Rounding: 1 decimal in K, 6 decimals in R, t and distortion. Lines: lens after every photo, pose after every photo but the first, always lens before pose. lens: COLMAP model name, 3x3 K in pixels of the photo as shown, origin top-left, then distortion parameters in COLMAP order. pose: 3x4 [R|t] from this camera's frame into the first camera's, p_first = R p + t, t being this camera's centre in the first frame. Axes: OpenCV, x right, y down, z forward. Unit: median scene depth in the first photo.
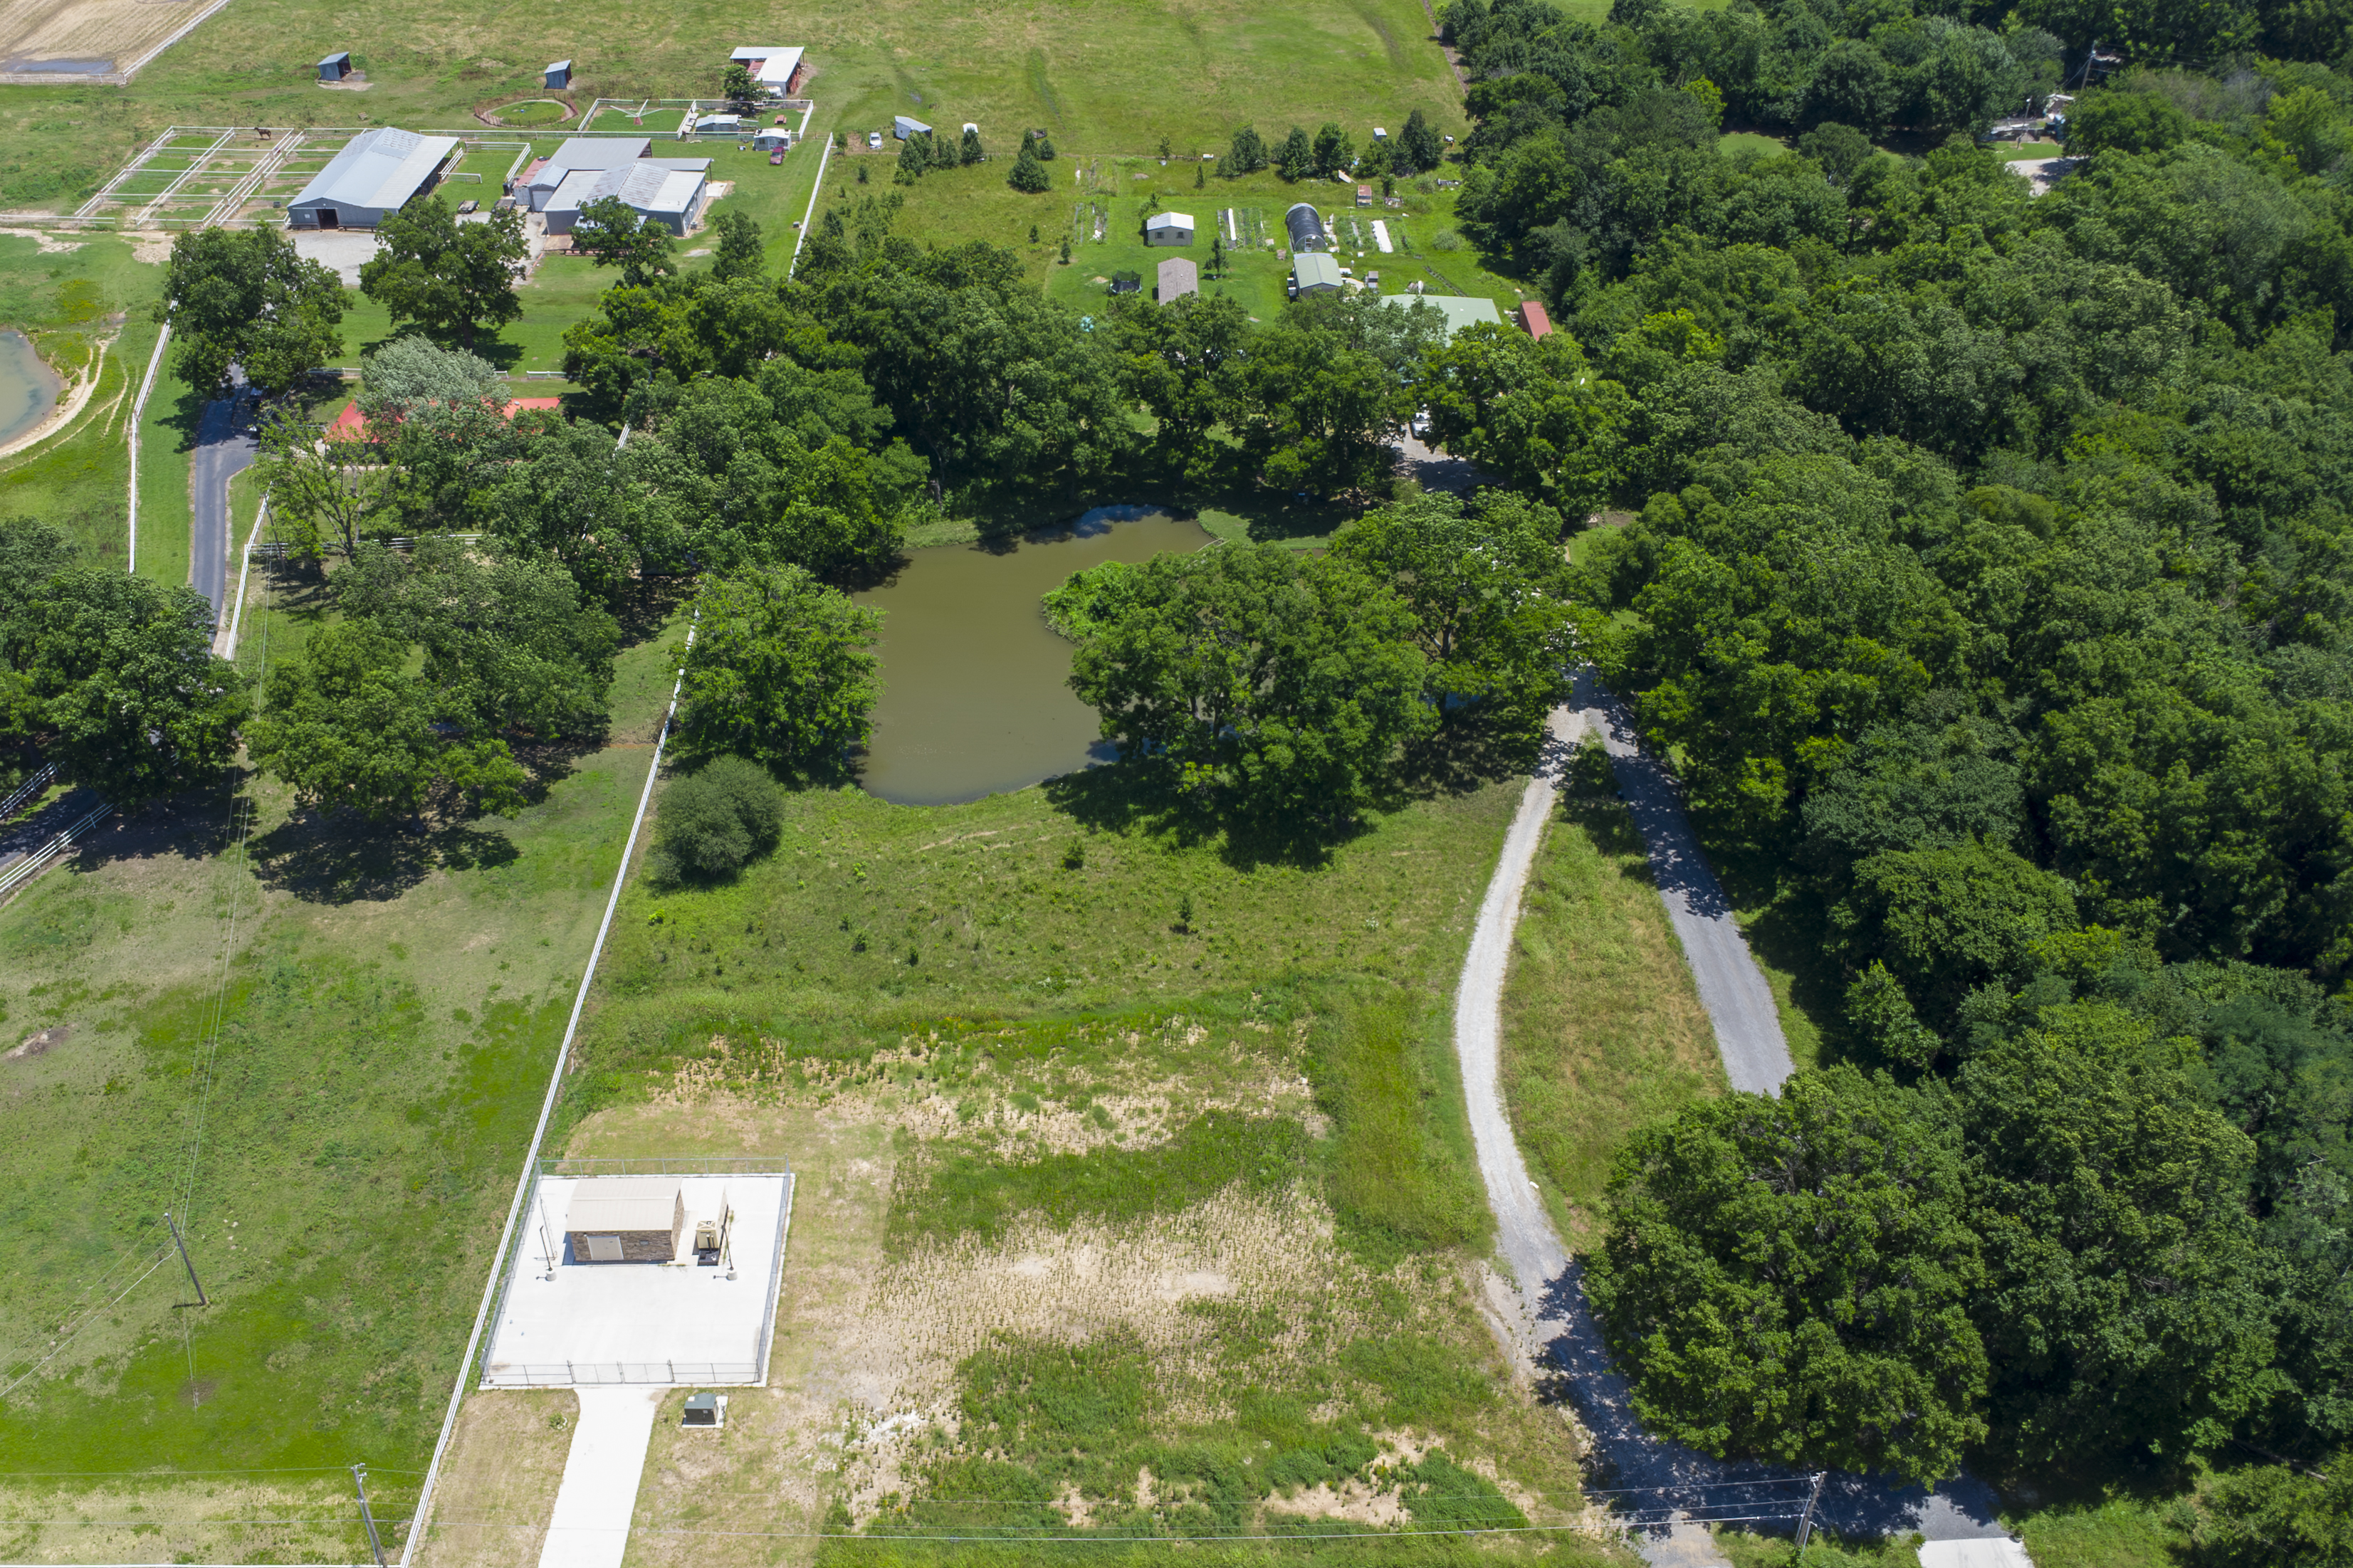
lens RADIAL K [[2043.3, 0, 1070.1], [0, 2043.3, 767.9], [0, 0, 1]] dist [0.031712, -0.024064]
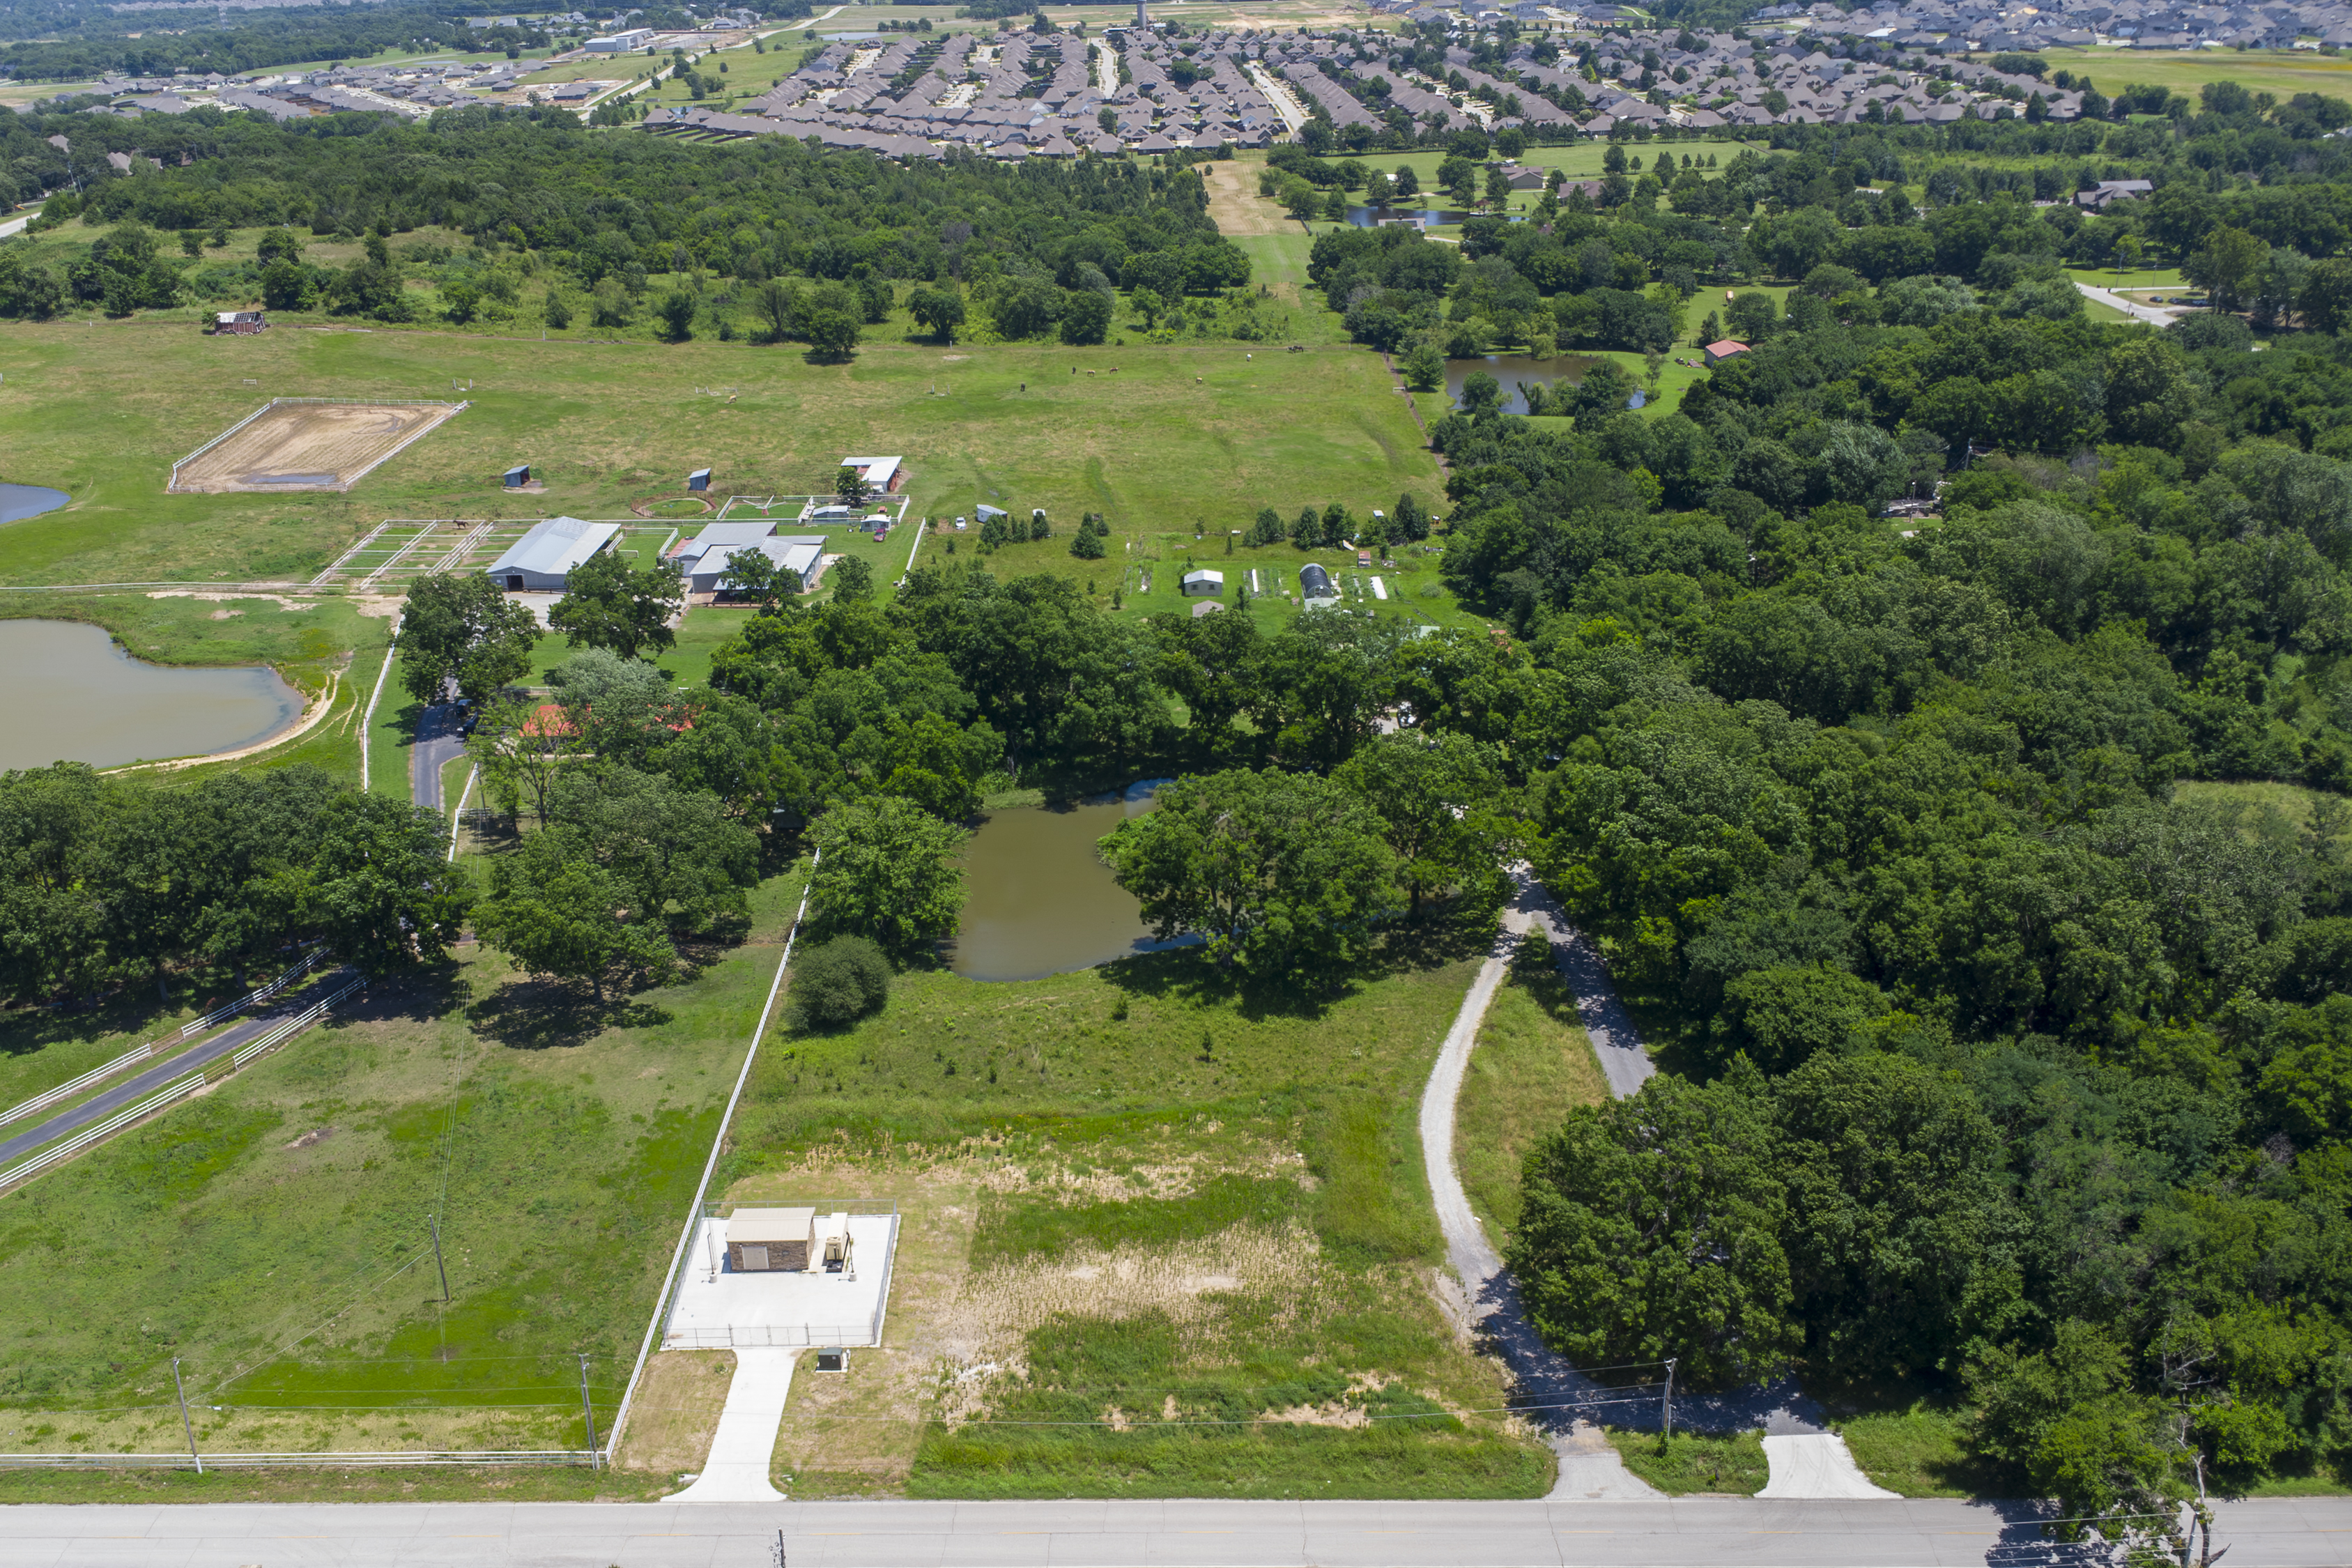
lens RADIAL K [[2006.5, 0, 1095.0], [0, 2006.5, 780.8], [0, 0, 1]] dist [0.017394, 0.009868]
pose [[0.999781, -0.007377, -0.019582, 0.009269], [0.003222, 0.978913, -0.204251, 0.123806], [0.020676, 0.204143, 0.978723, -0.186783]]
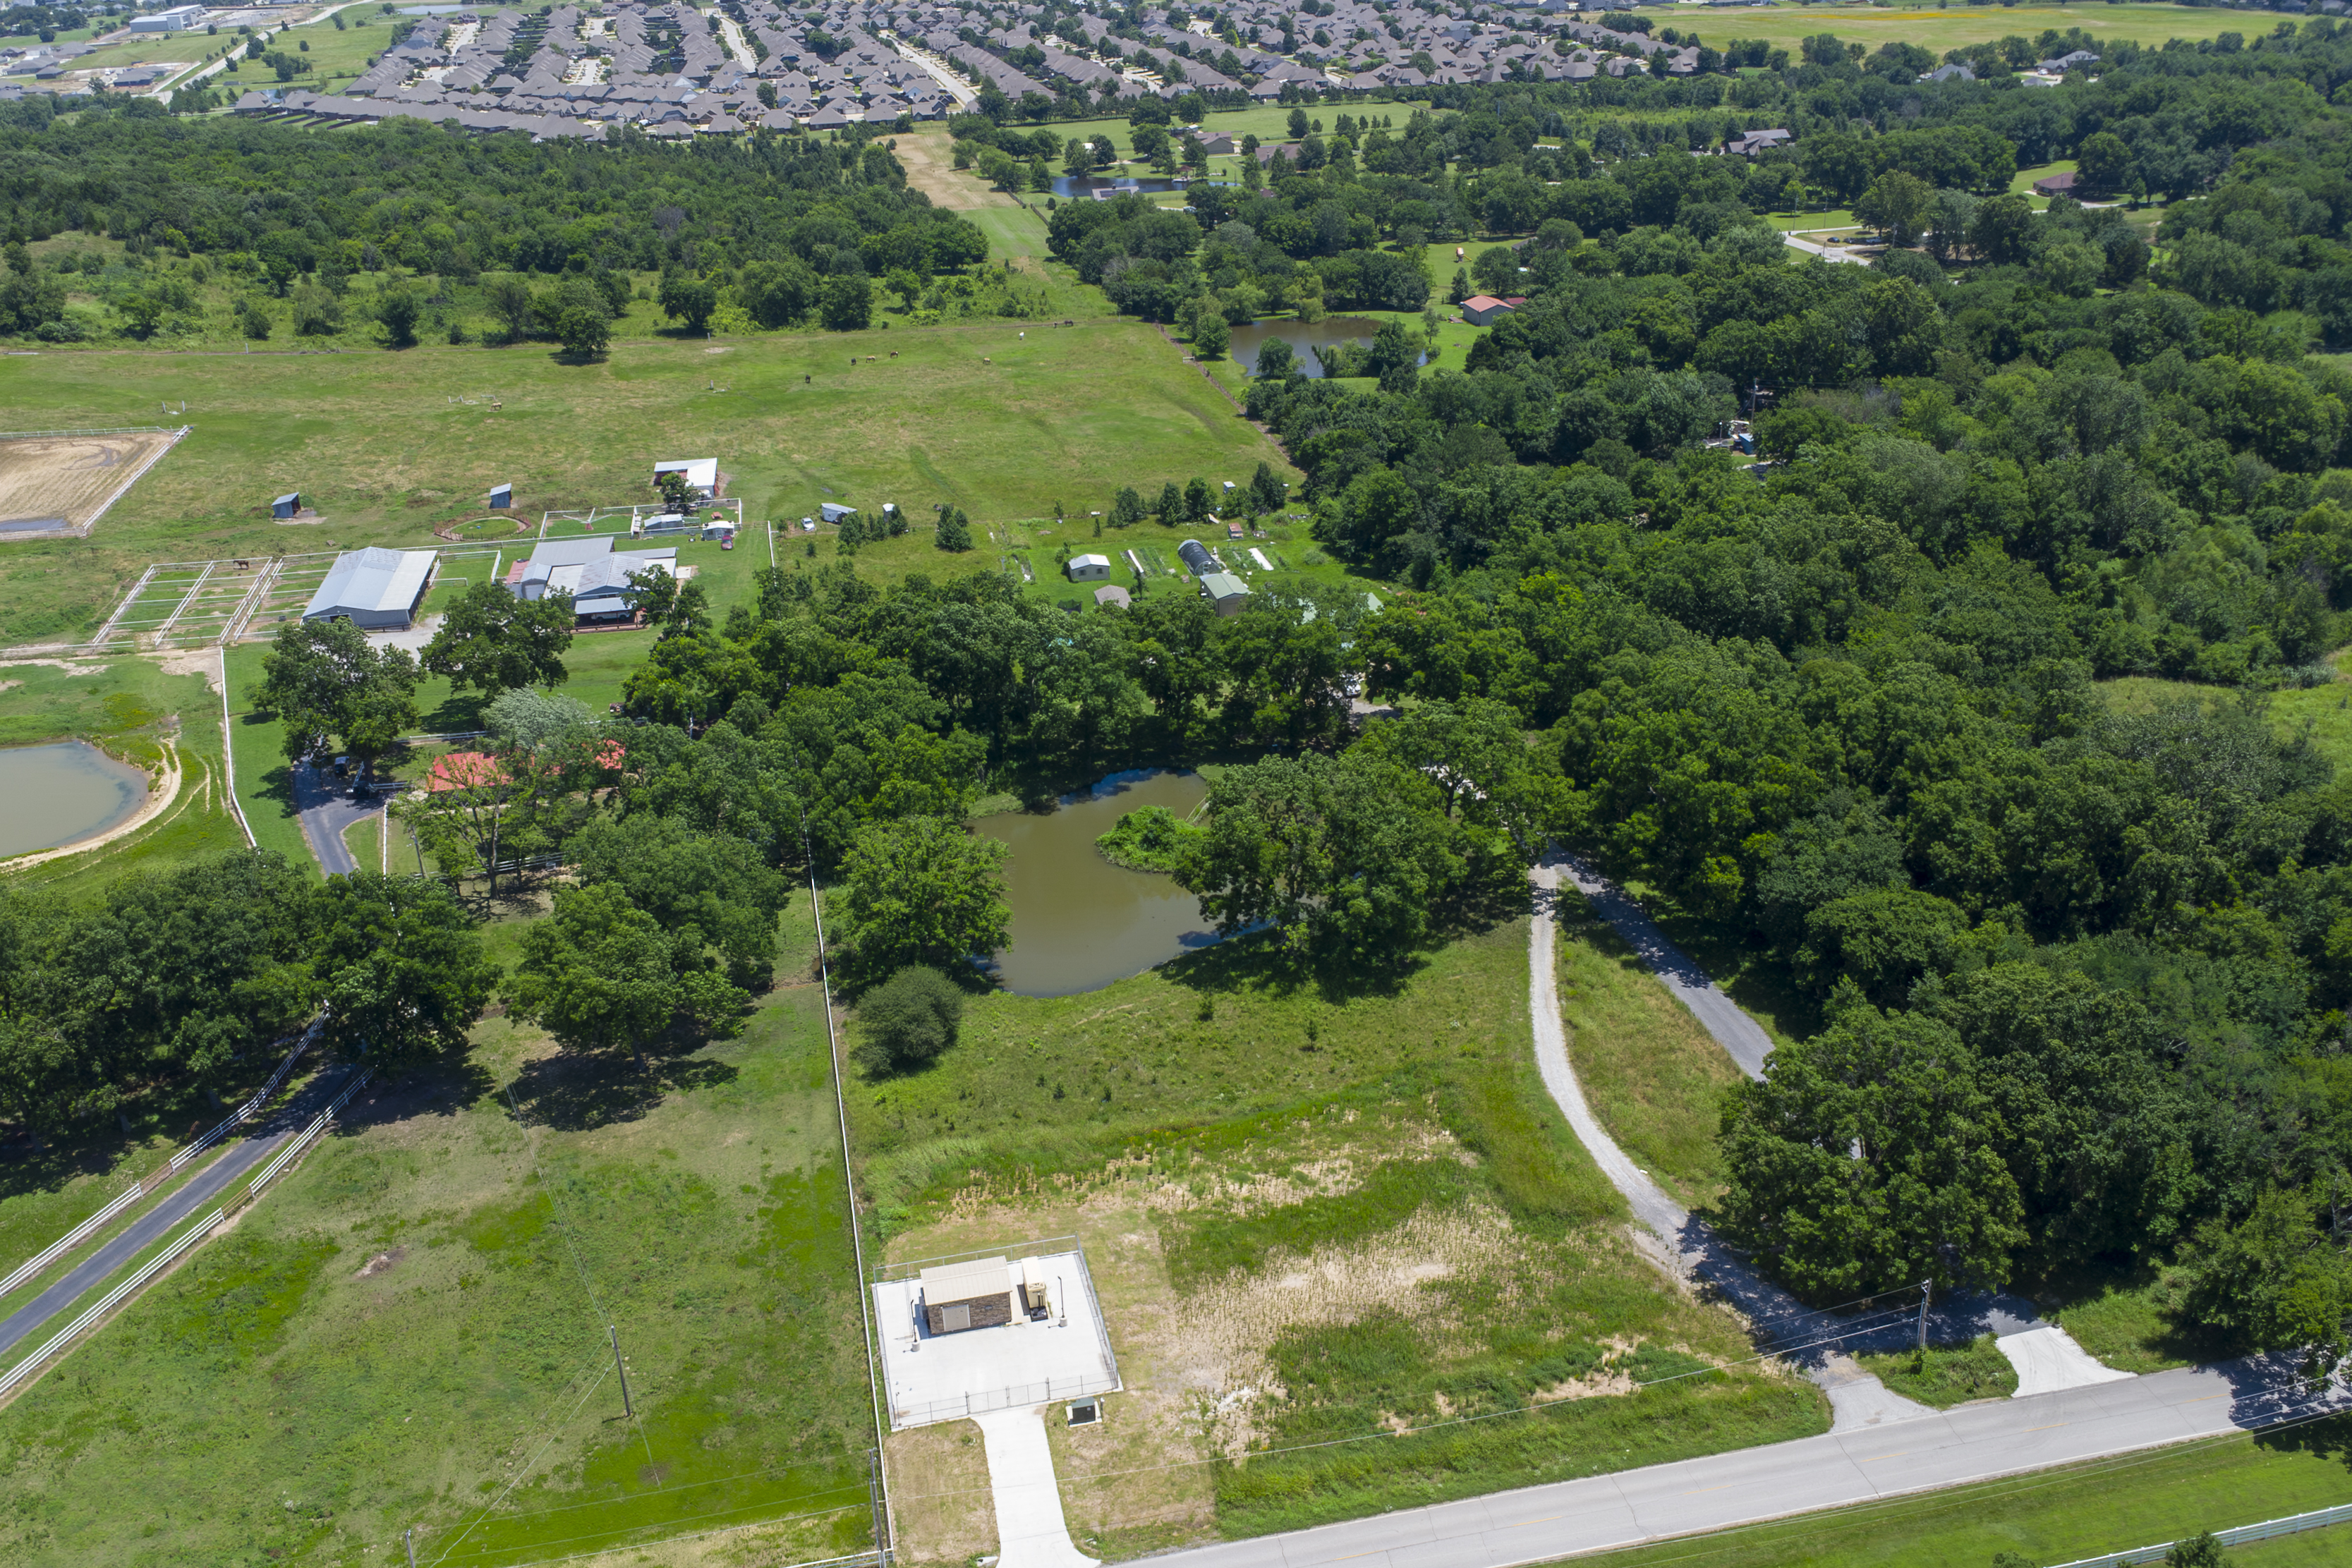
lens RADIAL K [[2029.0, 0, 1175.9], [0, 2029.0, 760.6], [0, 0, 1]] dist [0.024871, -0.008897]
pose [[0.975628, -0.102491, 0.194024, -0.186652], [0.139312, 0.972466, -0.186820, 0.096833], [-0.169534, 0.209297, 0.963044, -0.161833]]
